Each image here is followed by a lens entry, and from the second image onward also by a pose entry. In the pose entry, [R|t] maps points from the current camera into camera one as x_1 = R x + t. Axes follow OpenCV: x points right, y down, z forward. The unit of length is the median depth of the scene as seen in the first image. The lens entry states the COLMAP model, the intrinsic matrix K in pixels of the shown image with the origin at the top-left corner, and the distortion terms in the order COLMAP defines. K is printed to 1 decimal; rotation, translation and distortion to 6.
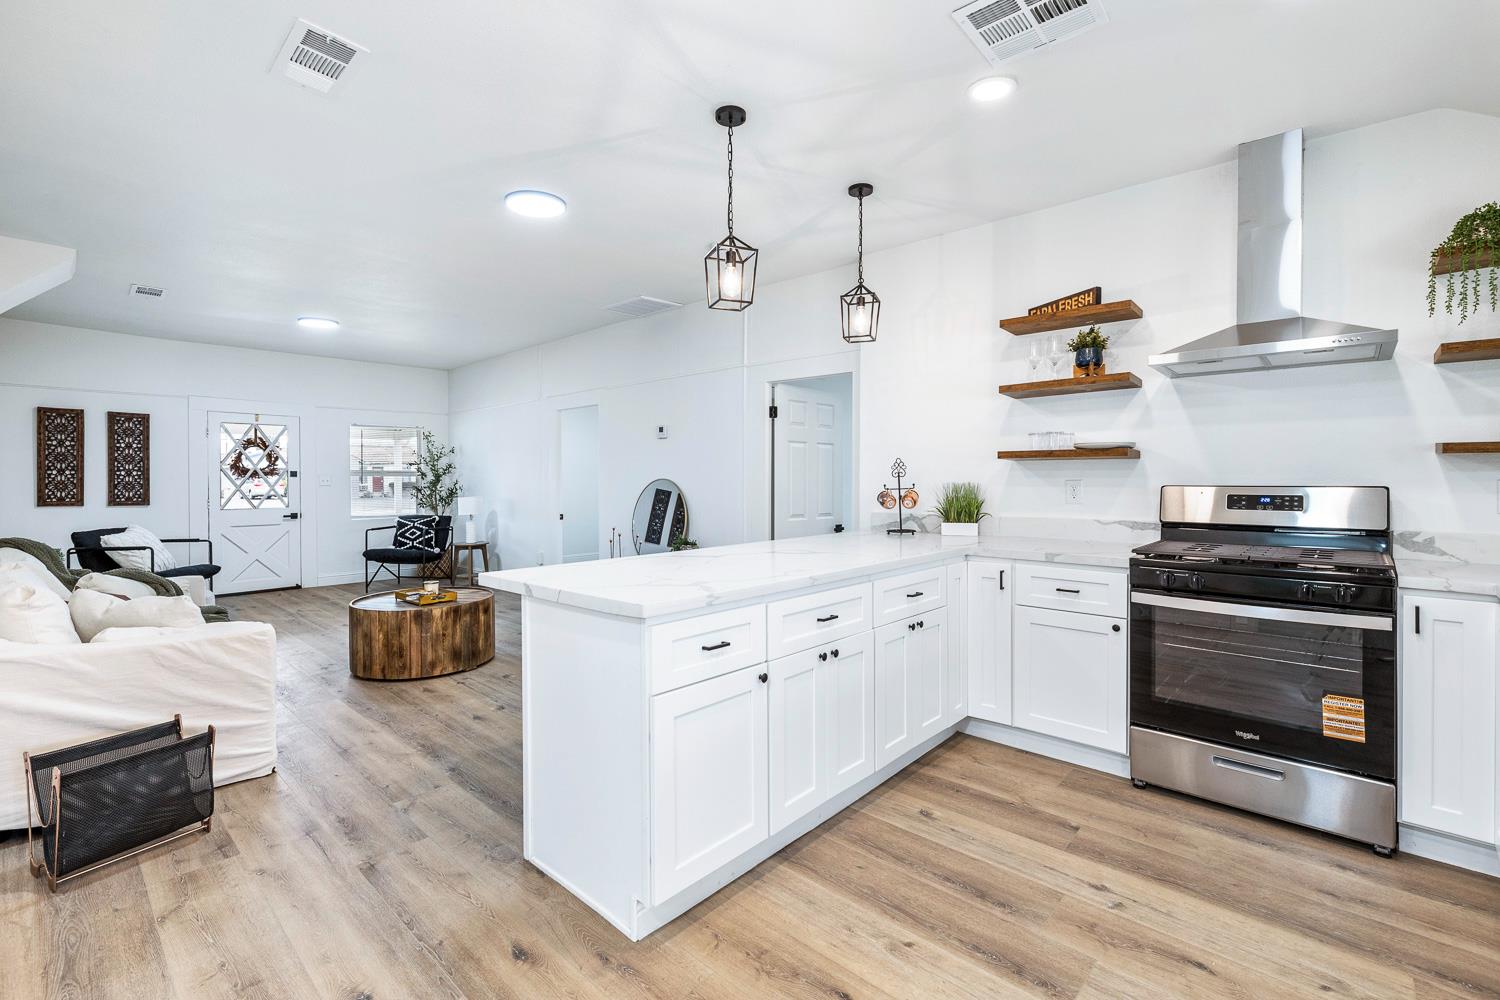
lens RADIAL K [[658.1, 0, 754.7], [0, 658.1, 484.0], [0, 0, 1]] dist [0.001654, 0.000585]
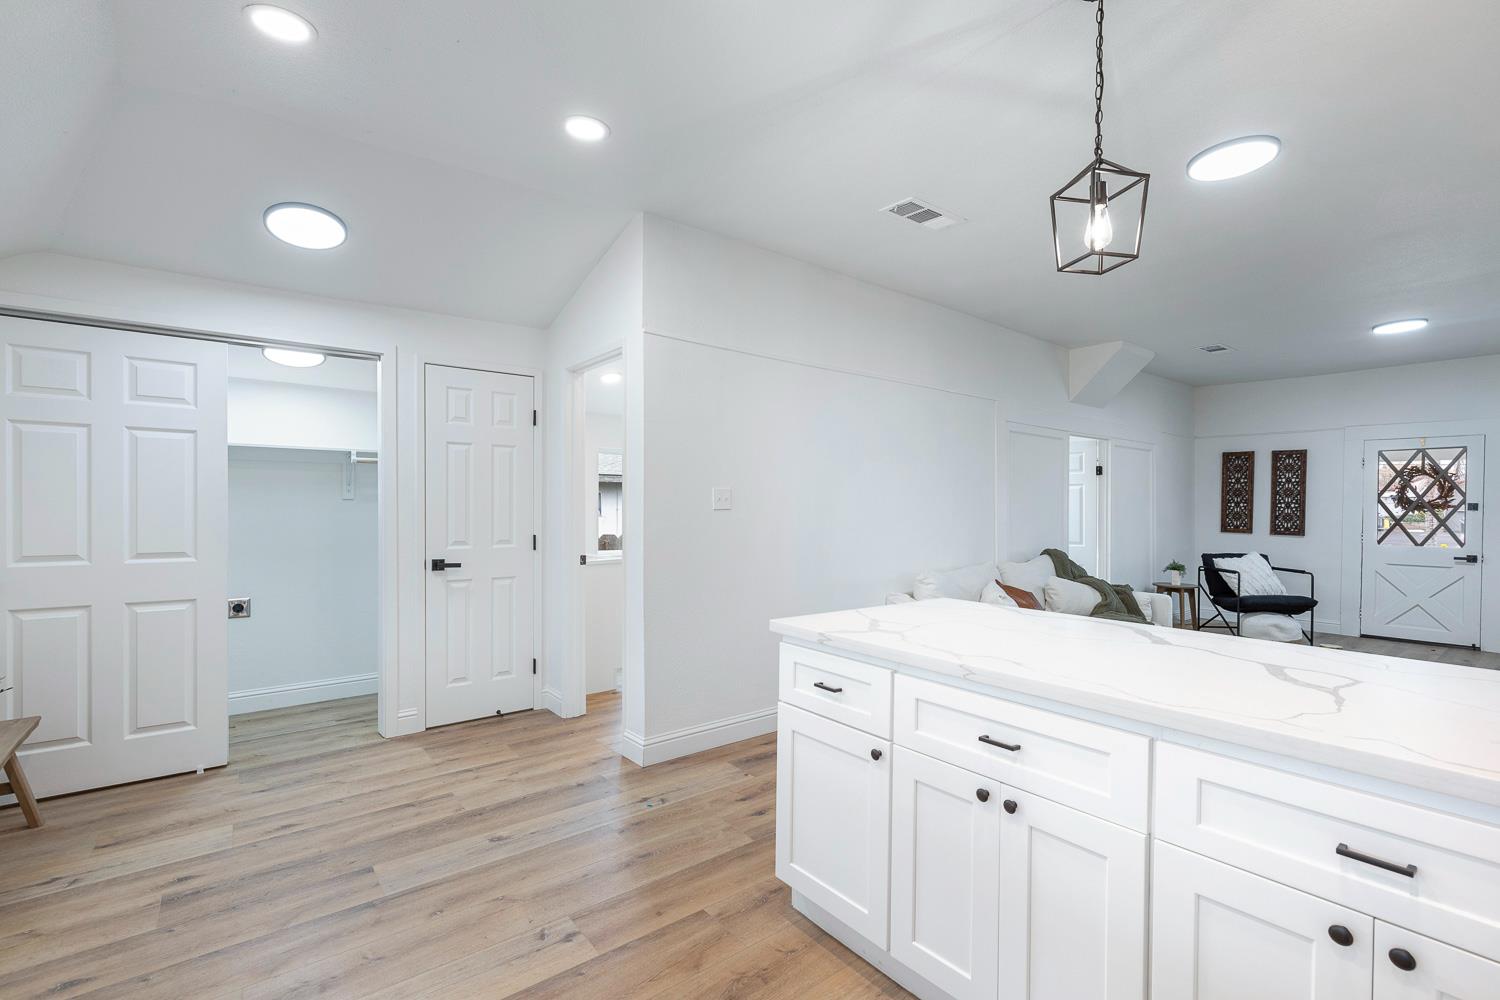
lens RADIAL K [[664.5, 0, 755.1], [0, 664.5, 514.9], [0, 0, 1]] dist [-0.000871, 0.000193]
pose [[-0.159705, 0.016665, -0.987024, 0.289443], [-0.014781, 0.999705, 0.019271, -0.009561], [0.987054, 0.017667, -0.159411, 0.320829]]
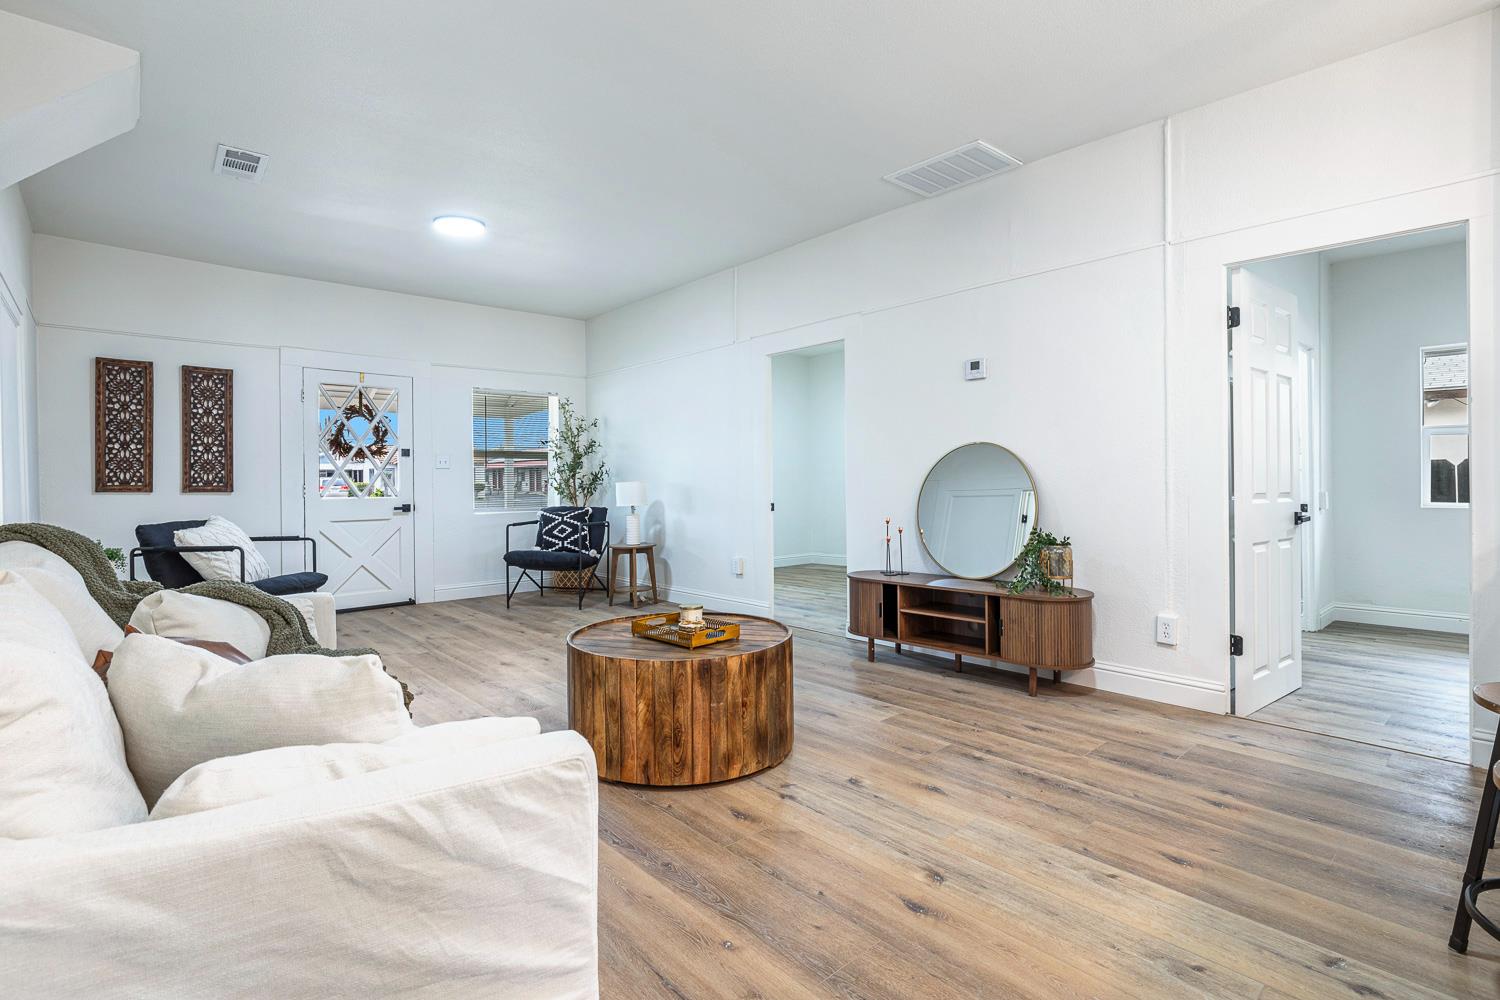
lens RADIAL K [[710.2, 0, 755.9], [0, 710.2, 479.8], [0, 0, 1]] dist [-0.002905, -0.000793]
pose [[0.995851, -0.006778, -0.090747, -0.272665], [0.006064, 0.999948, -0.008148, 0.030410], [0.090797, 0.007564, 0.995841, 0.271639]]
